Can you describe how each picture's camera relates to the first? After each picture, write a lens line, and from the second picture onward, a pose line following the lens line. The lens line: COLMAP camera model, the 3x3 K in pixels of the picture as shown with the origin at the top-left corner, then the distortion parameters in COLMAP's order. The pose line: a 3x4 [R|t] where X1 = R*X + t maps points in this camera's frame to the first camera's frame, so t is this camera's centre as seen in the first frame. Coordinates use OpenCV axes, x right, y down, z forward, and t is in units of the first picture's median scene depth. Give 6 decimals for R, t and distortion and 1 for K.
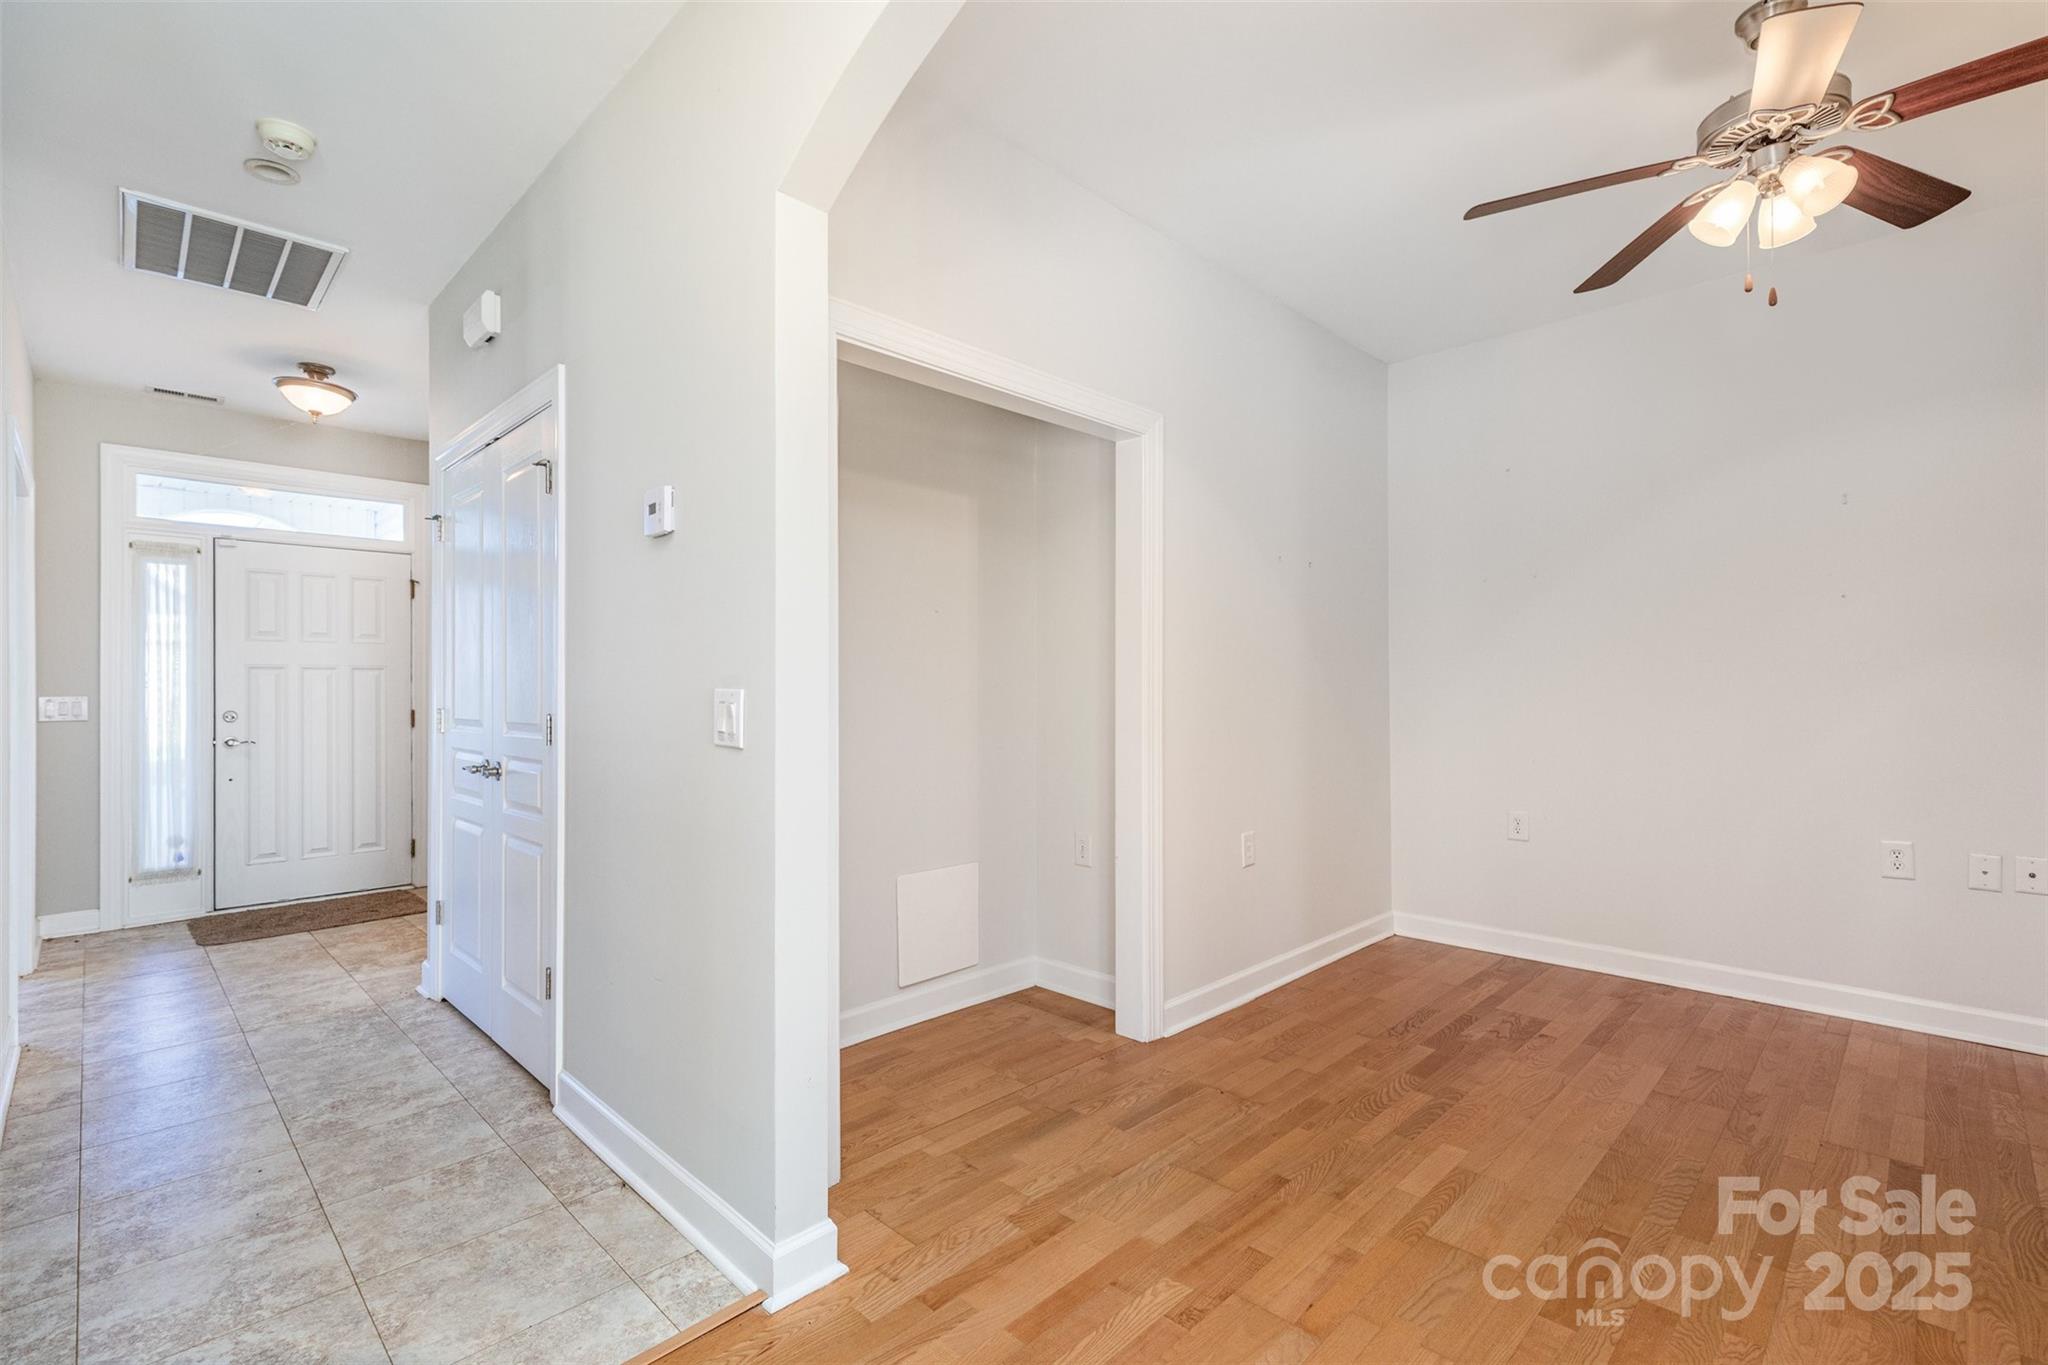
lens RADIAL K [[922.0, 0, 1026.5], [0, 922.0, 684.9], [0, 0, 1]] dist [0.005014, 0.000314]
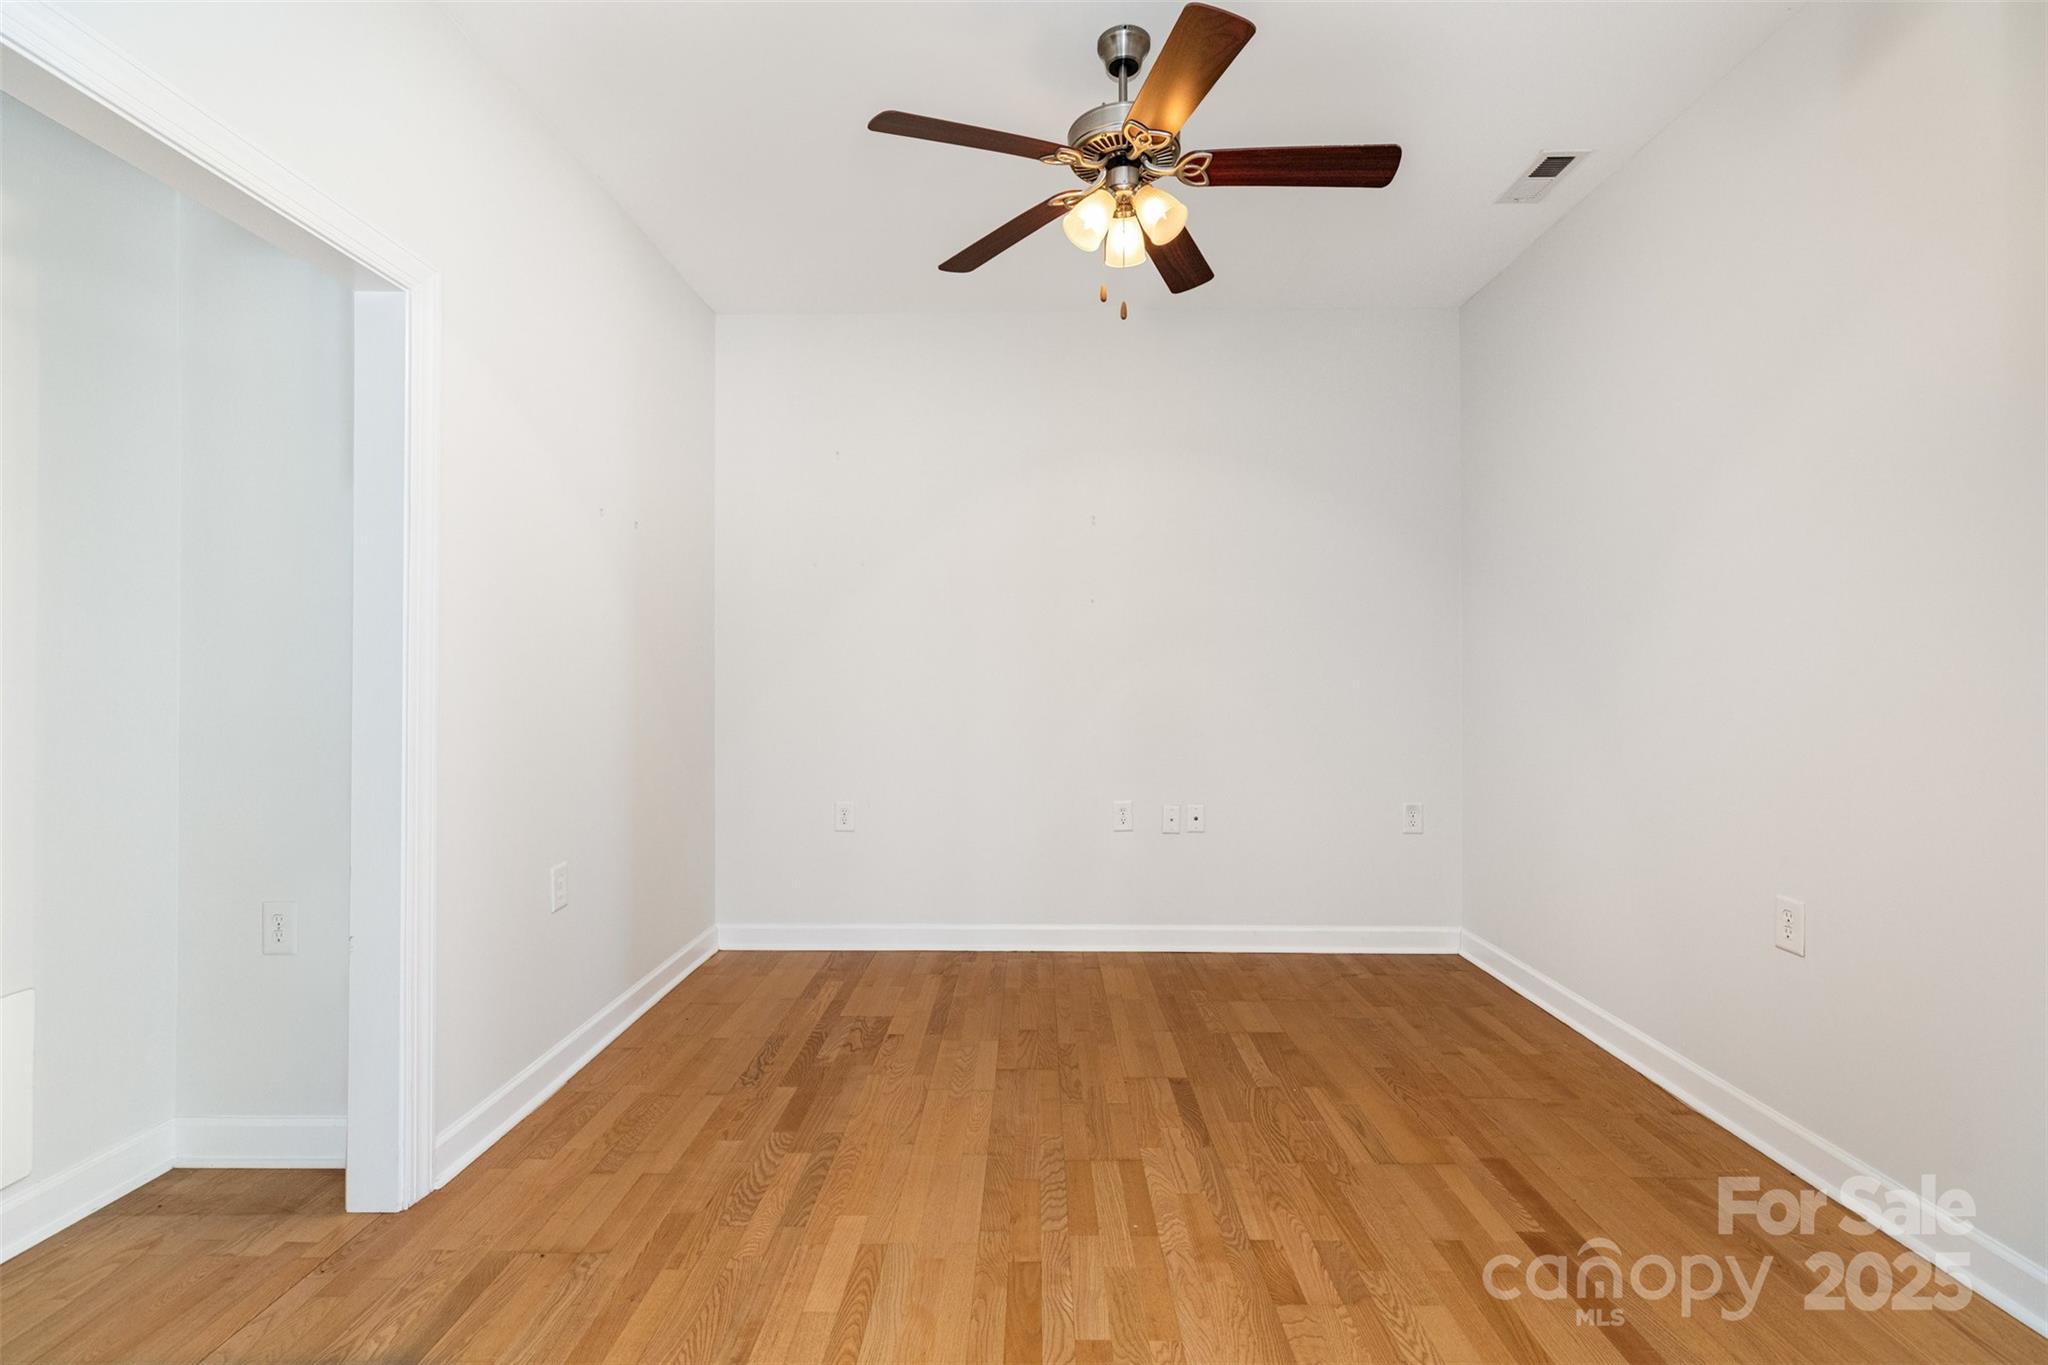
lens RADIAL K [[922.0, 0, 1024.0], [0, 922.0, 674.0], [0, 0, 1]] dist [0.005014, 0.000314]
pose [[0.727443, 0.005893, 0.686143, -0.004262], [-0.006353, 0.999978, -0.001853, 0.002384], [-0.686139, -0.003011, 0.727465, 0.214288]]
